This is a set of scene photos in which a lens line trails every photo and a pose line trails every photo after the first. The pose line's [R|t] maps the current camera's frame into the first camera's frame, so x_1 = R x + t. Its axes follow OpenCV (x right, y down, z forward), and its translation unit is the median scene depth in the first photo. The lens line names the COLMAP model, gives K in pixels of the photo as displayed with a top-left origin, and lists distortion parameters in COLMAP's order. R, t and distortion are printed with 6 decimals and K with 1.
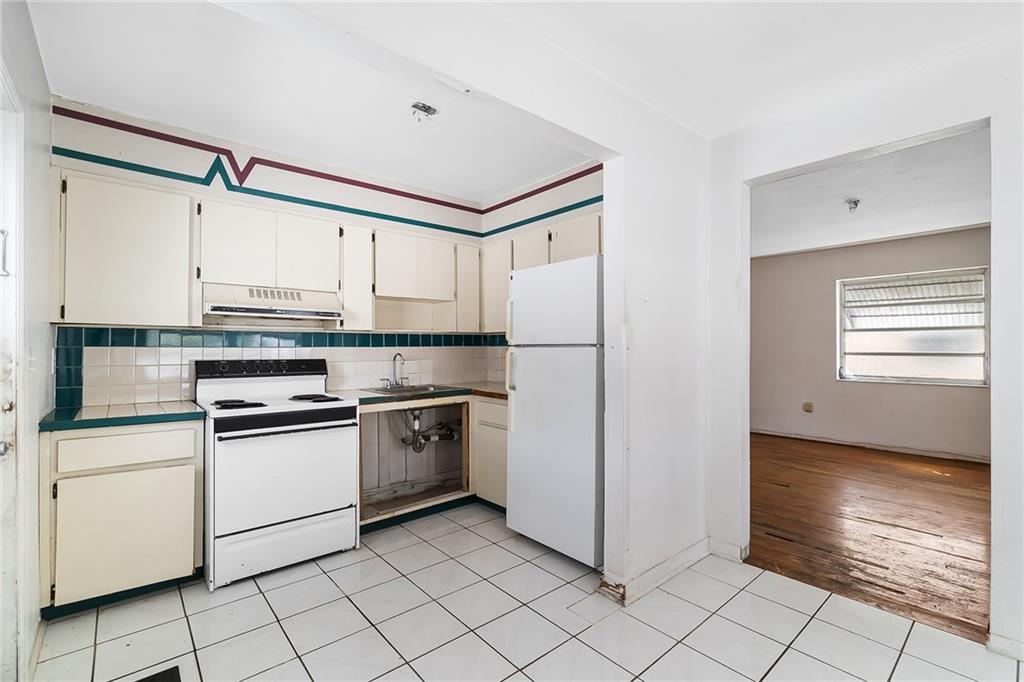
lens RADIAL K [[455.0, 0, 512.2], [0, 455.0, 345.1], [0, 0, 1]] dist [-0.001746, -0.000191]
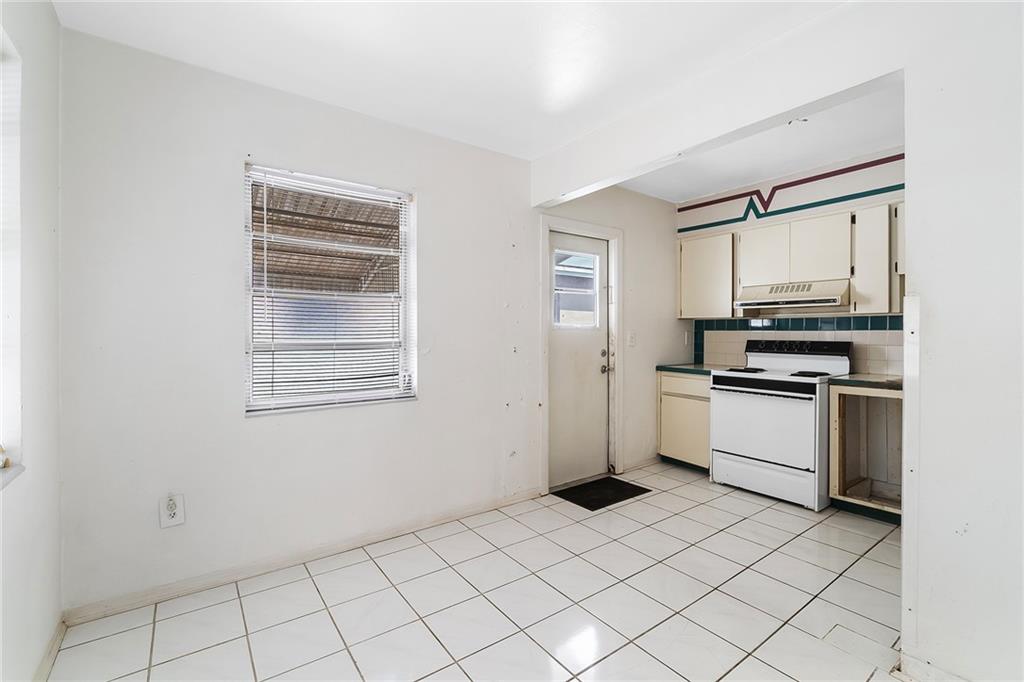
lens RADIAL K [[454.9, 0, 506.9], [0, 454.9, 336.6], [0, 0, 1]] dist [-0.001116, 0.000039]
pose [[-0.093184, 0.010895, -0.995589, 0.845467], [0.005190, 0.999932, 0.010457, 0.003844], [0.995635, -0.004192, -0.093234, 0.358783]]
